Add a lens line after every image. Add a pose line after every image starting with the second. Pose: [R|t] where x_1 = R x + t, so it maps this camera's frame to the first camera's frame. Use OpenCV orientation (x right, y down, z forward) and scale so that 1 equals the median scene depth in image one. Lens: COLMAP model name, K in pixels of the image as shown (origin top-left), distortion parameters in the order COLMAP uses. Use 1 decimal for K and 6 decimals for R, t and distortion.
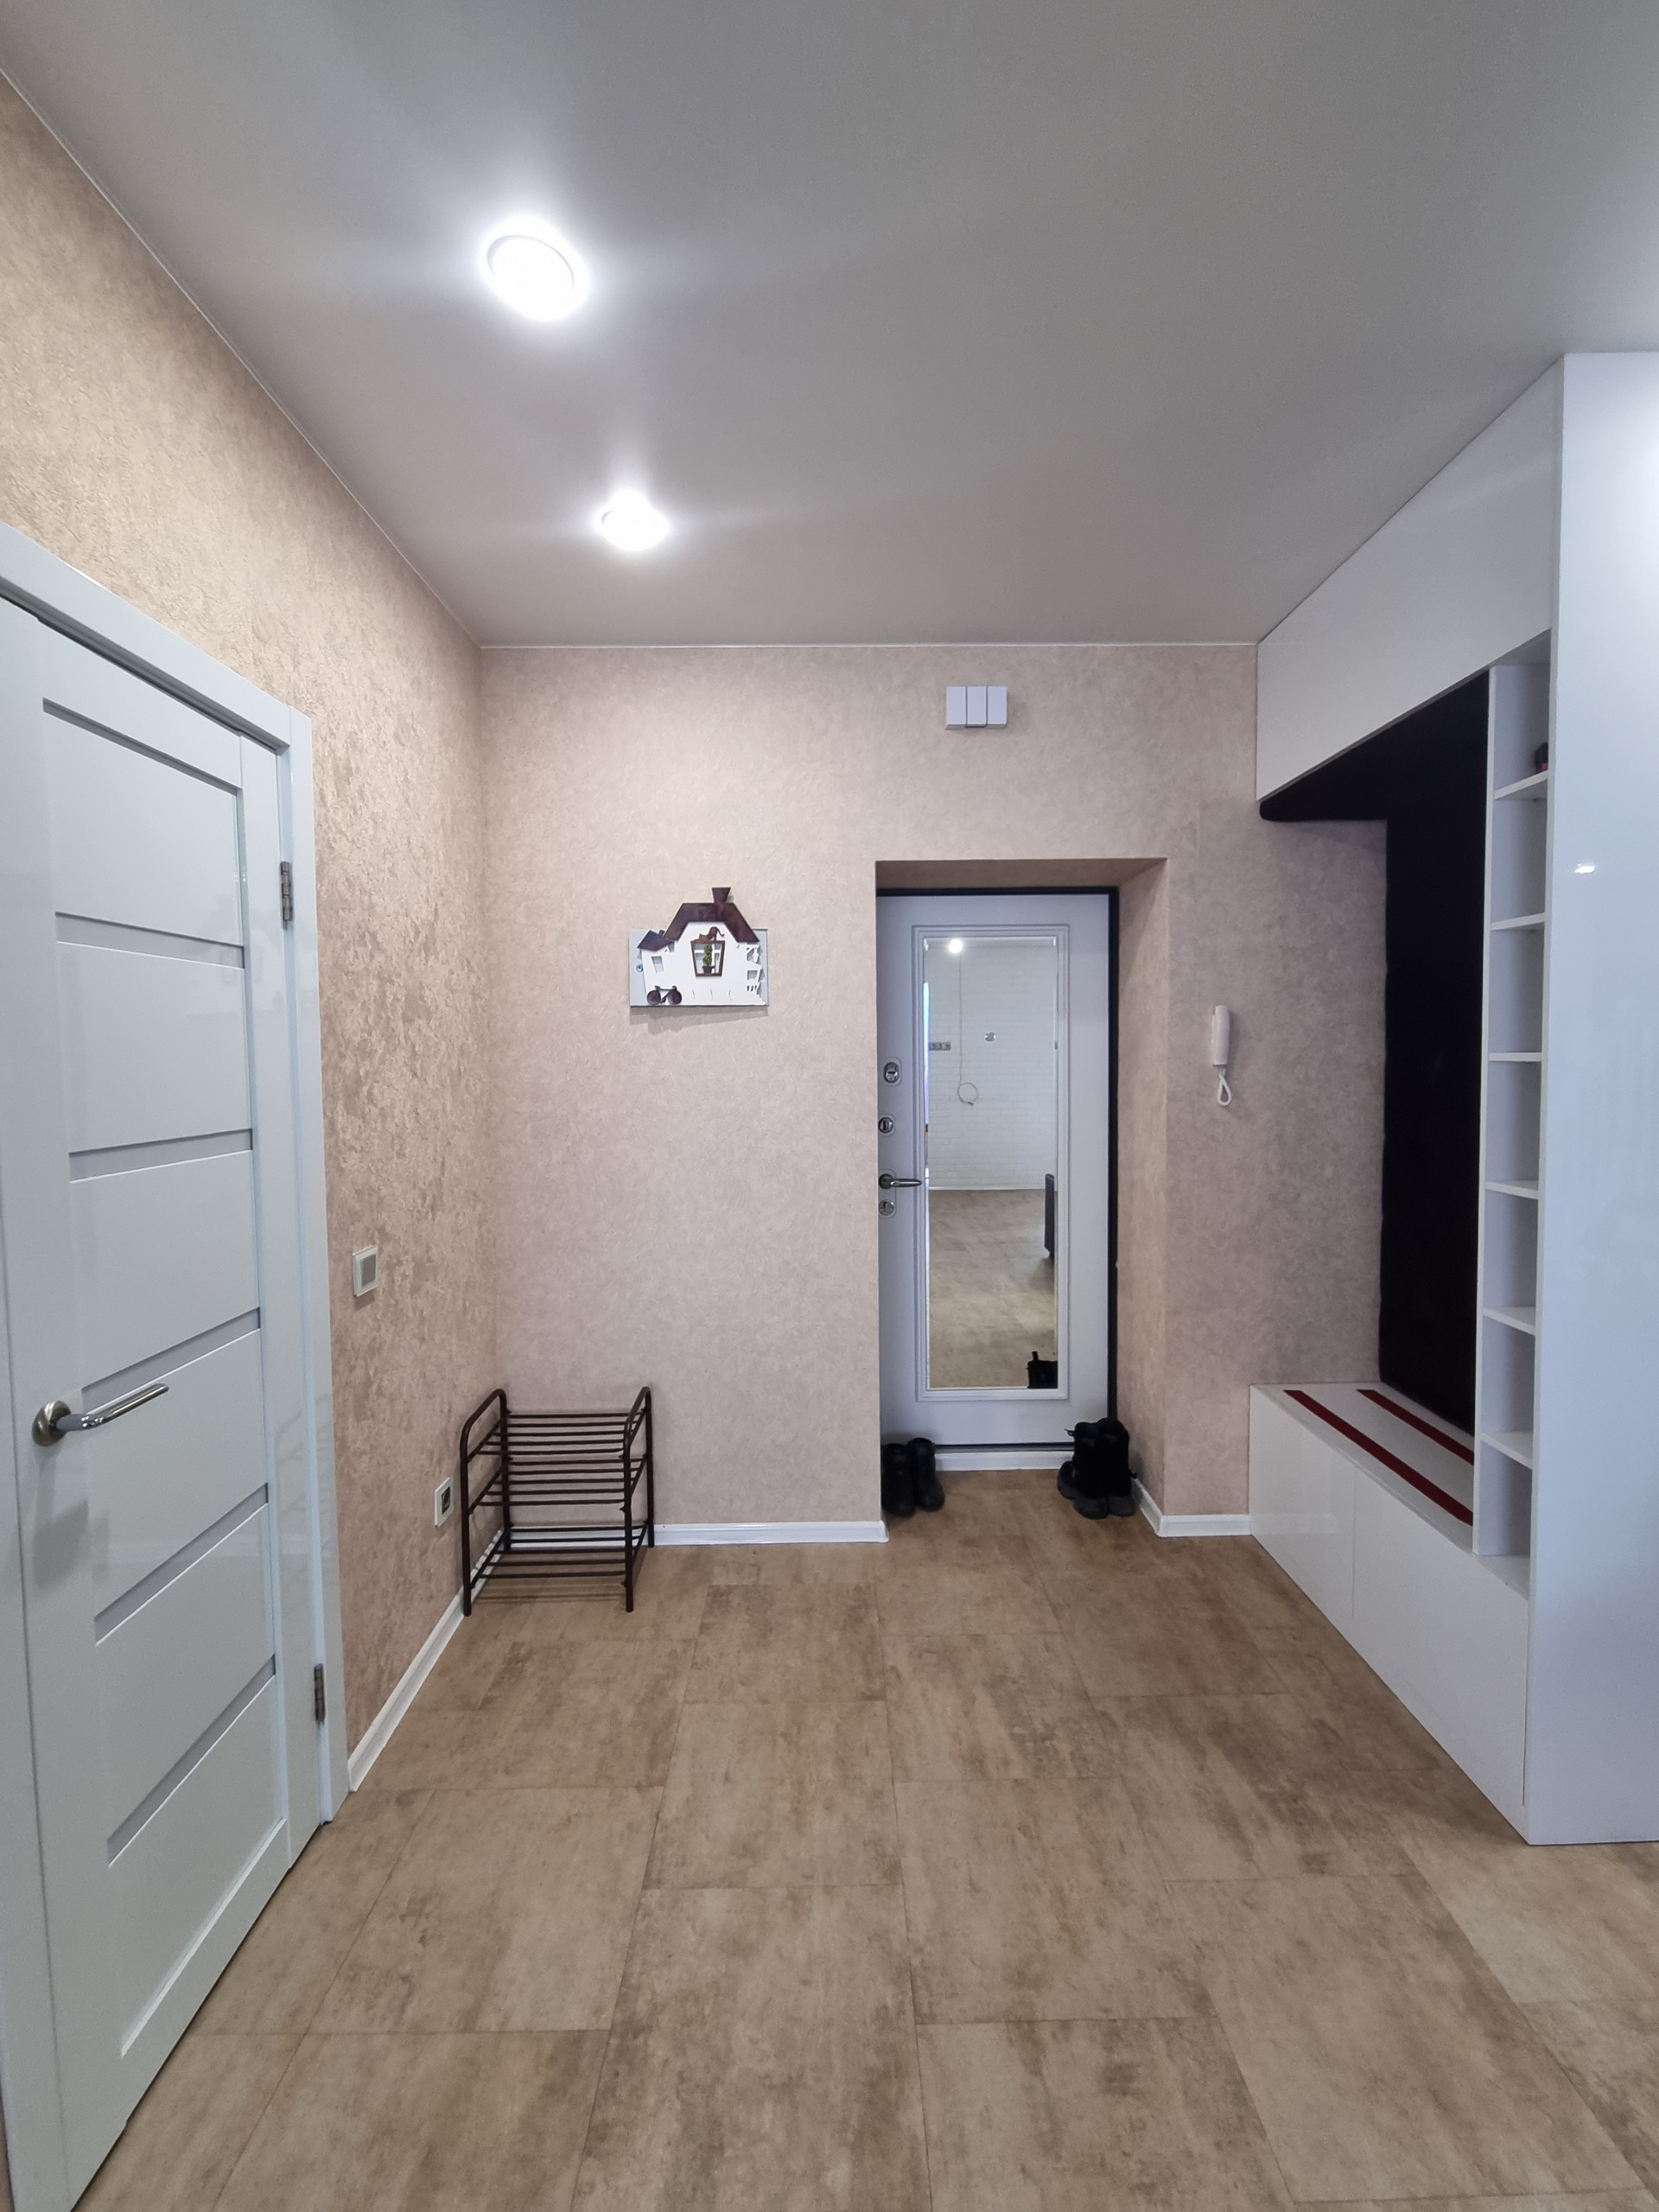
lens RADIAL K [[905.6, 0, 839.5], [0, 905.6, 1099.5], [0, 0, 1]] dist [0.000856, -0.003551]
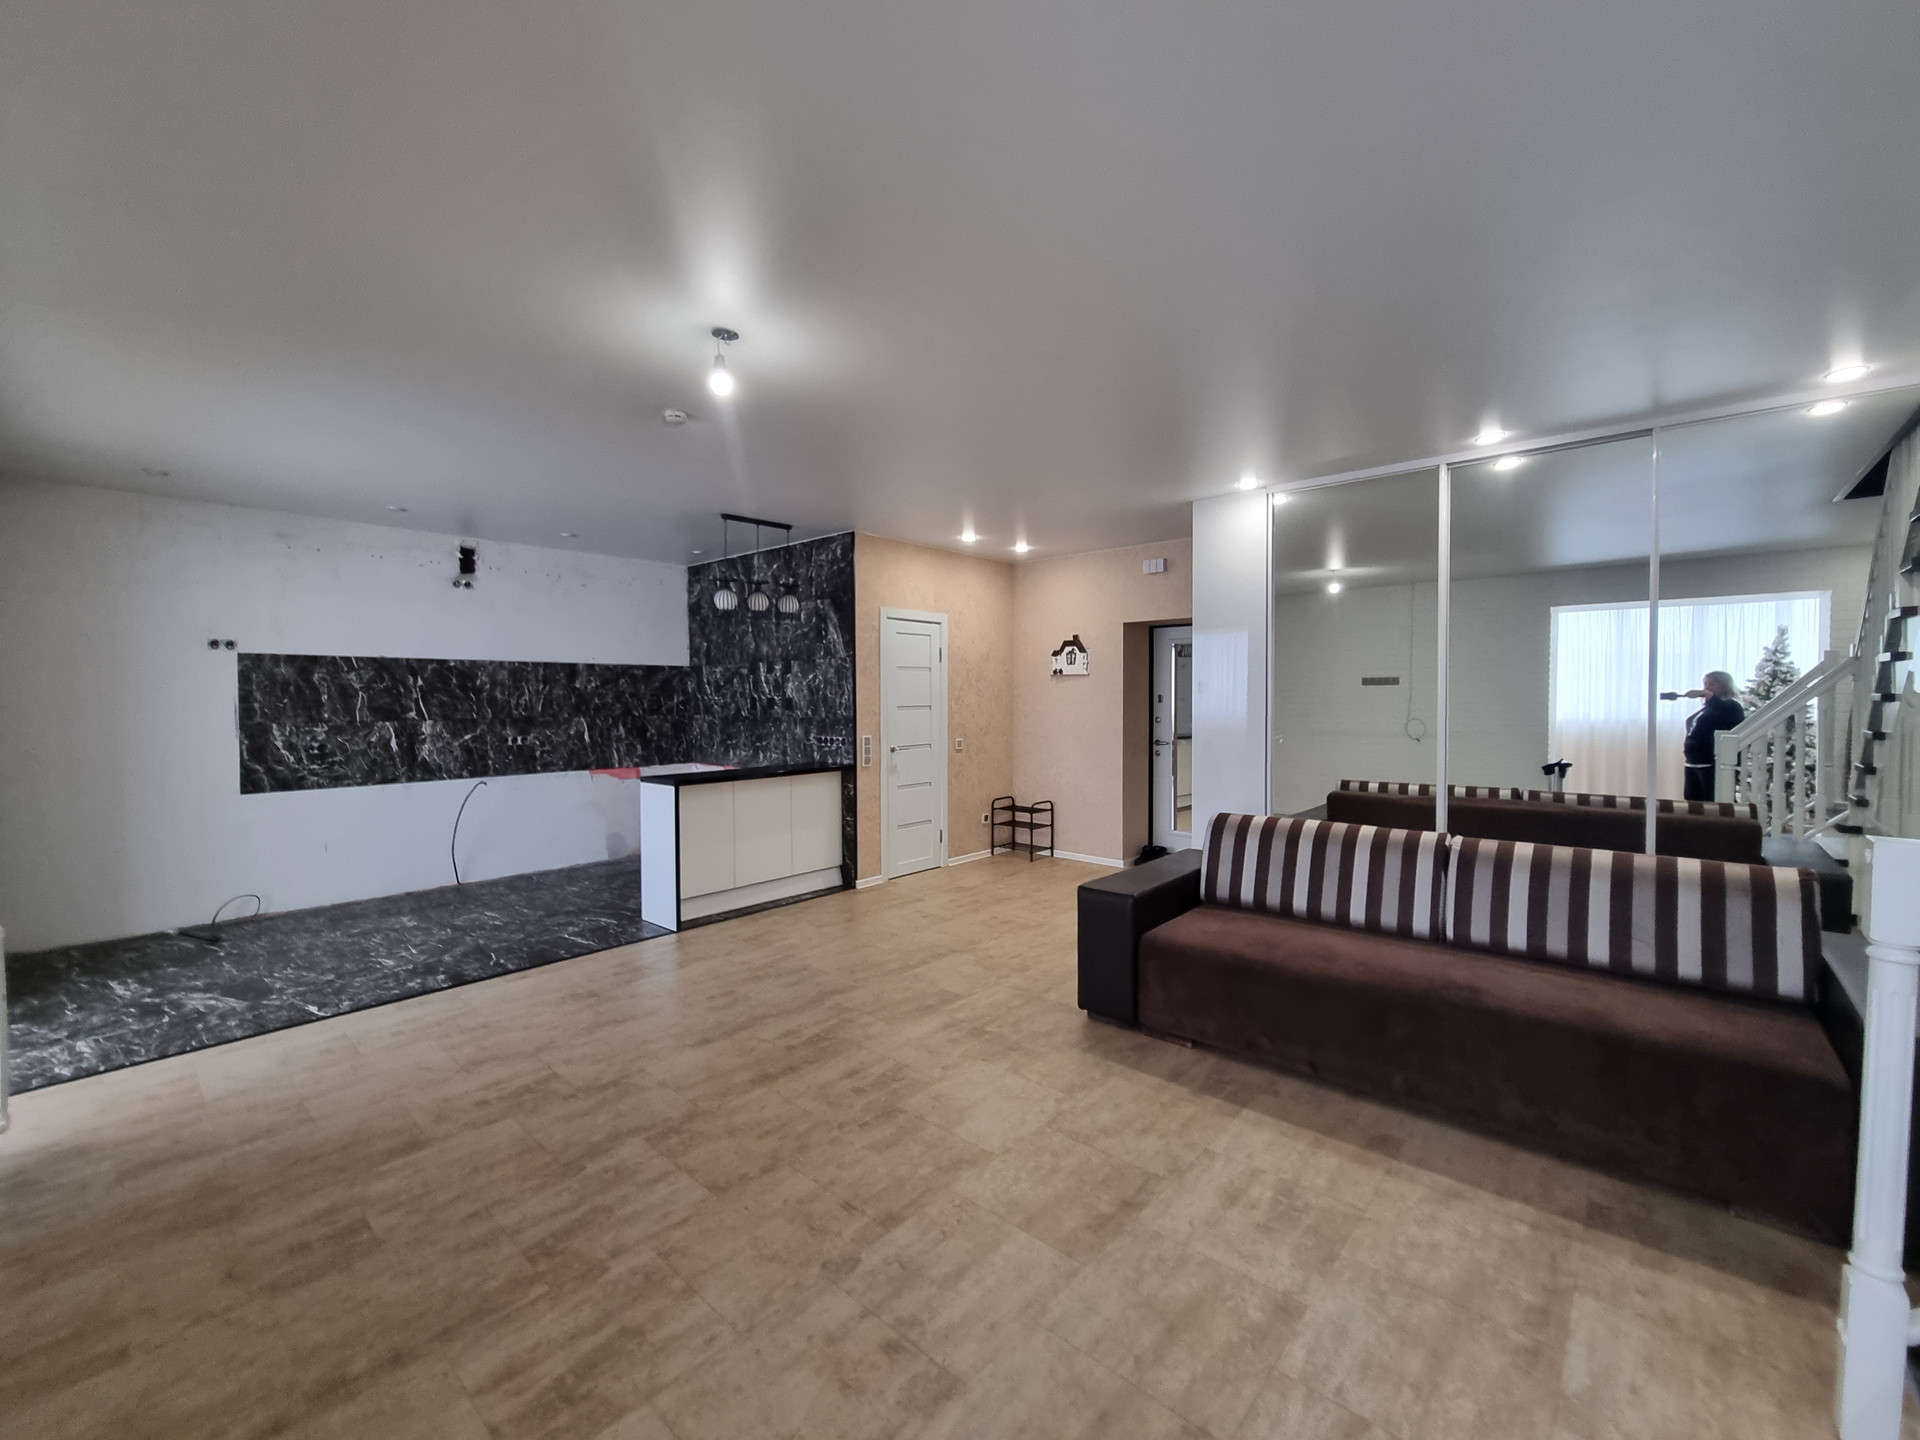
lens RADIAL K [[786.1, 0, 951.8], [0, 786.1, 714.1], [0, 0, 1]] dist [0.000856, -0.003551]
pose [[0.734257, 0.024729, -0.678421, 1.296473], [-0.039055, 0.999220, -0.005847, 0.056418], [0.677748, 0.030789, 0.734650, -1.136445]]
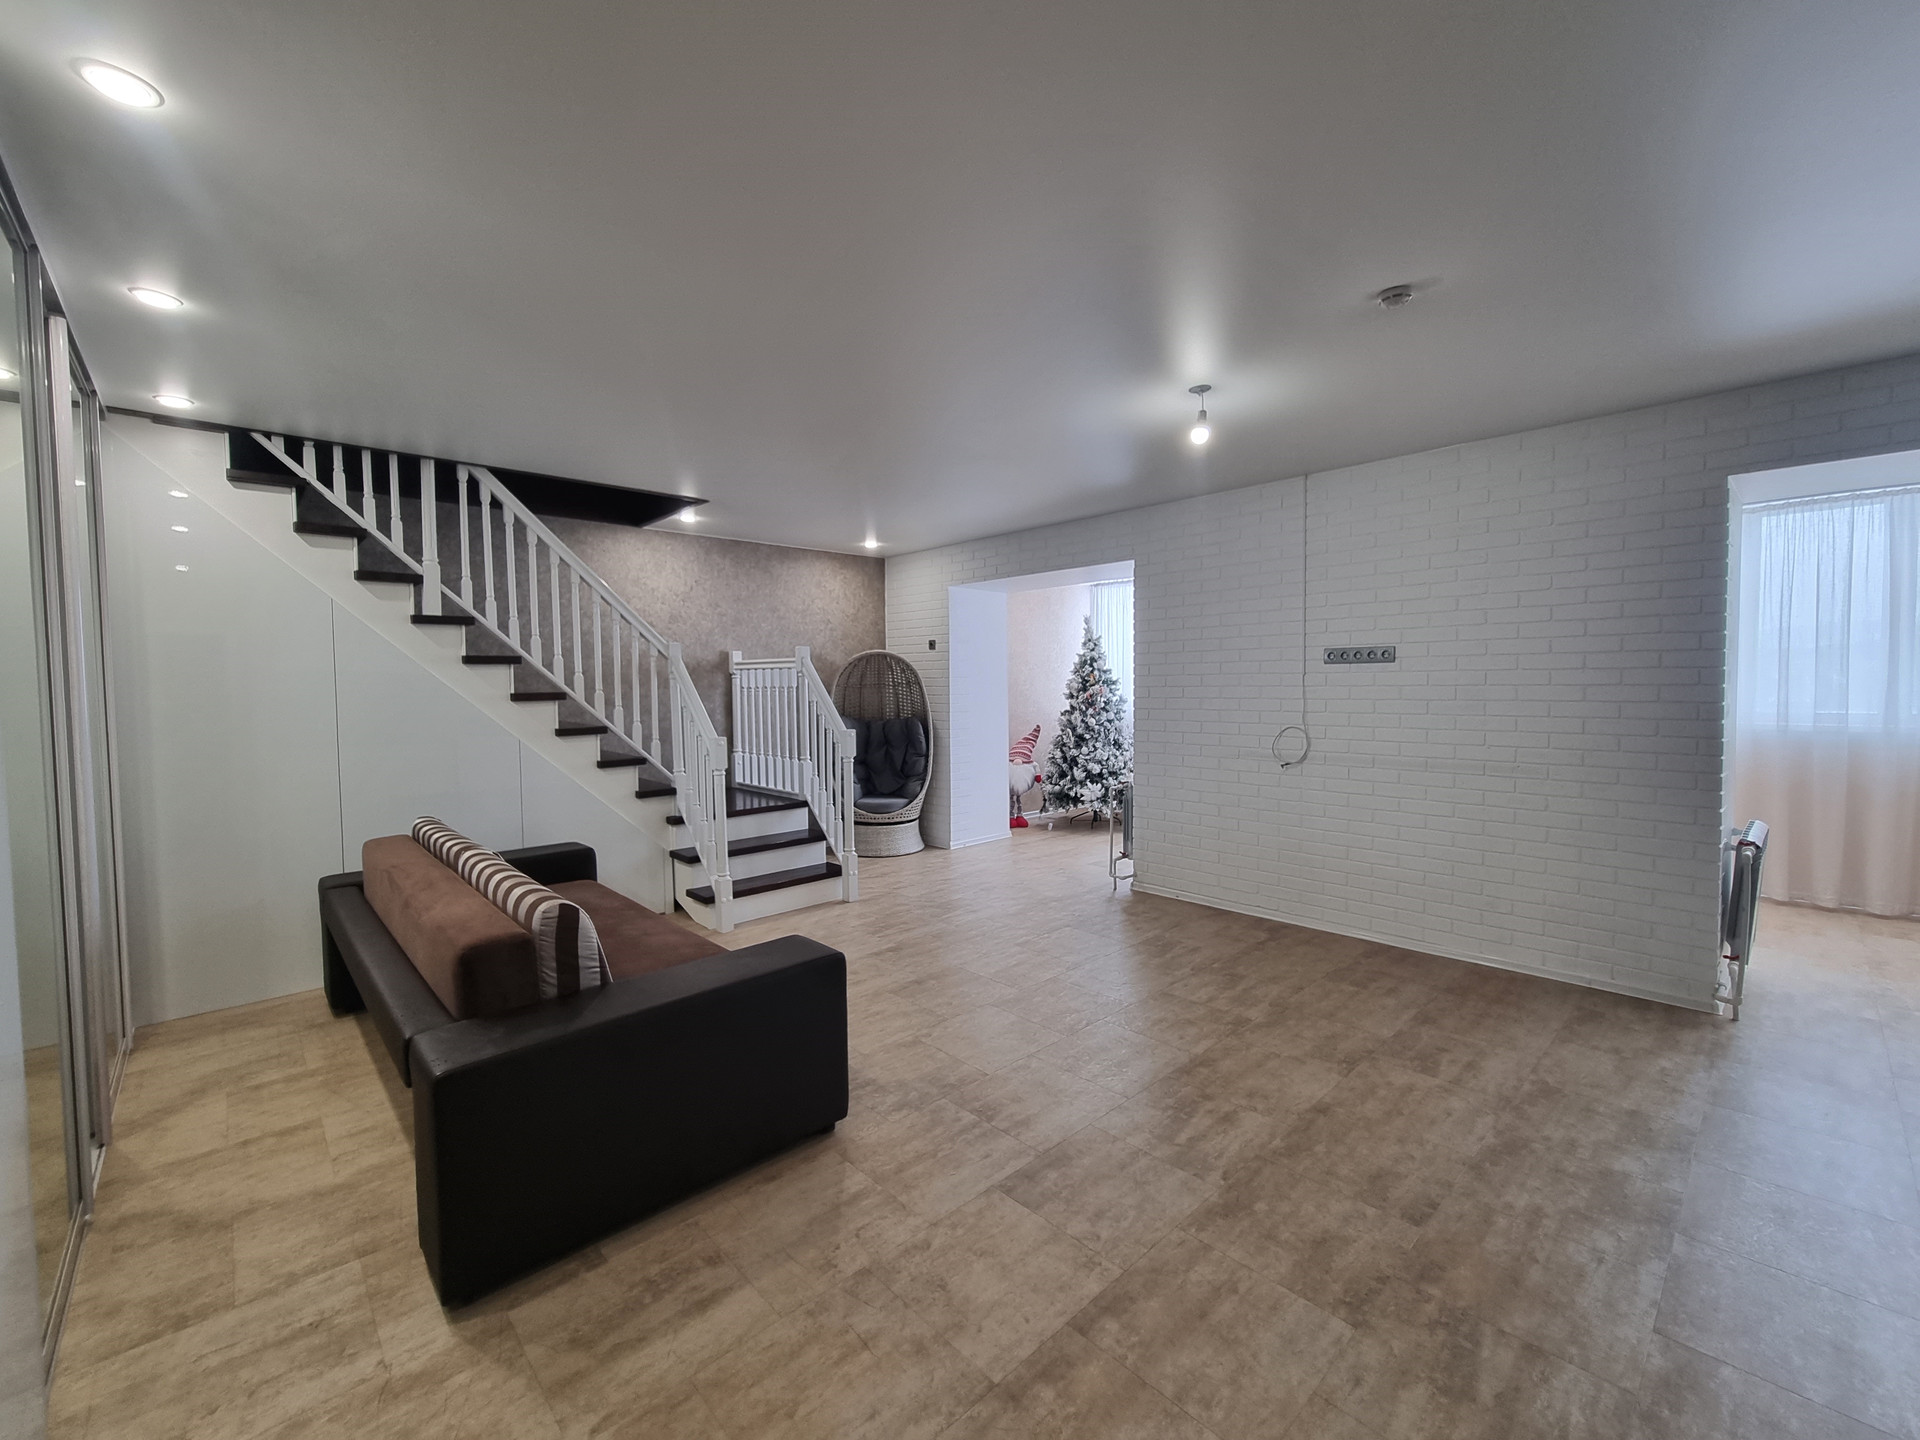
lens RADIAL K [[786.1, 0, 951.8], [0, 786.1, 714.1], [0, 0, 1]] dist [0.000856, -0.003551]
pose [[-0.670608, -0.010832, 0.741733, -0.202358], [0.055970, 0.996304, 0.065153, -0.018988], [-0.739698, 0.085207, -0.667523, 0.468383]]
